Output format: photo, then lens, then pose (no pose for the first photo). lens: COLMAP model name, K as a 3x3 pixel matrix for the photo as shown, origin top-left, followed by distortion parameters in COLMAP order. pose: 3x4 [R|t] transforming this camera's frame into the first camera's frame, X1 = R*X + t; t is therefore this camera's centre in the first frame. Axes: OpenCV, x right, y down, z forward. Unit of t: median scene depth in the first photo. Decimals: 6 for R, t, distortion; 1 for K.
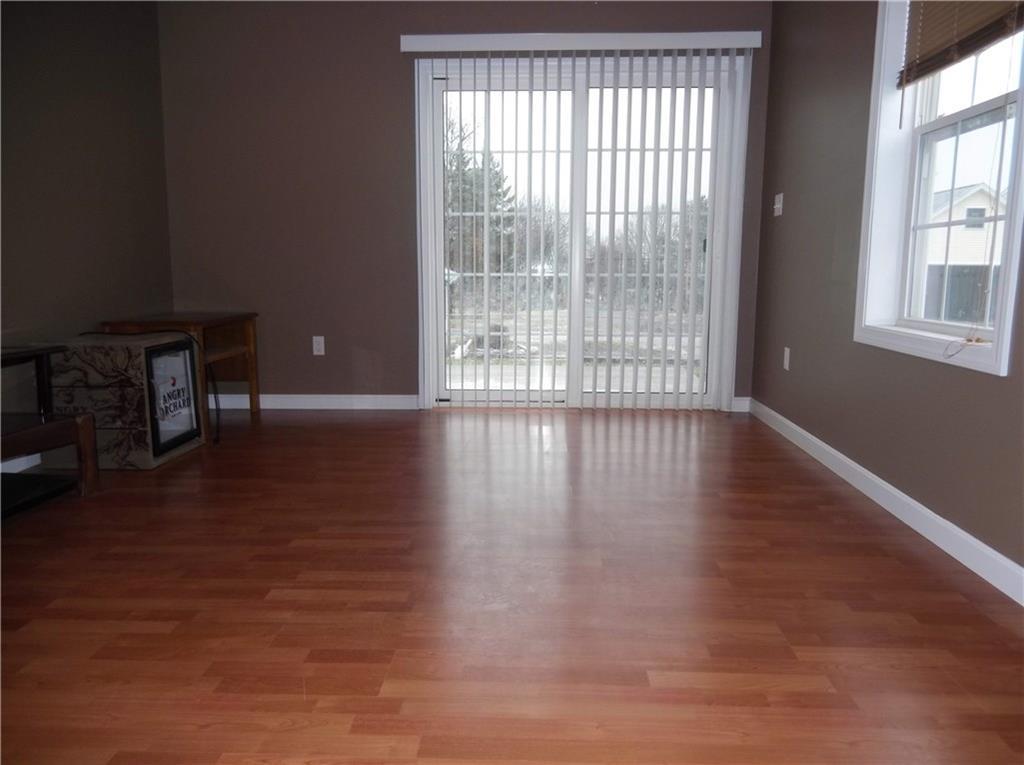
lens RADIAL K [[752.1, 0, 511.0], [0, 752.1, 381.1], [0, 0, 1]] dist [-0.008585, 0.002039]
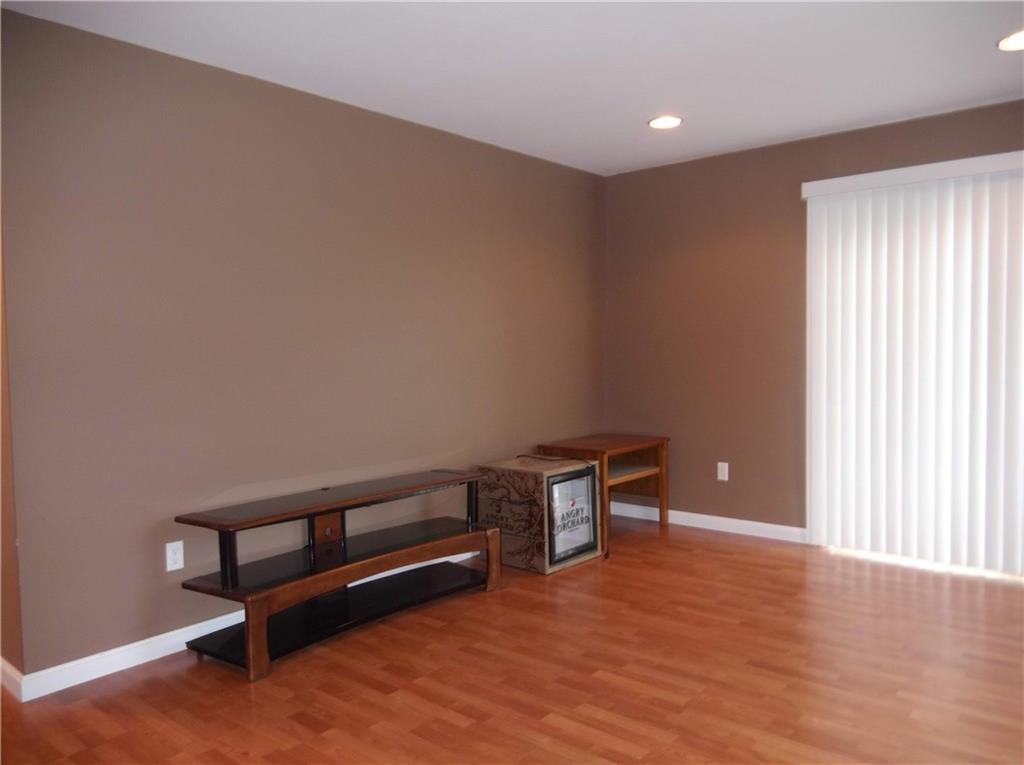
lens RADIAL K [[752.1, 0, 511.0], [0, 752.1, 384.4], [0, 0, 1]] dist [-0.008585, 0.002039]
pose [[0.791997, 0.021710, -0.610138, 0.223642], [-0.083215, 0.993880, -0.072653, -0.099326], [0.604827, 0.108314, 0.788957, -0.043645]]
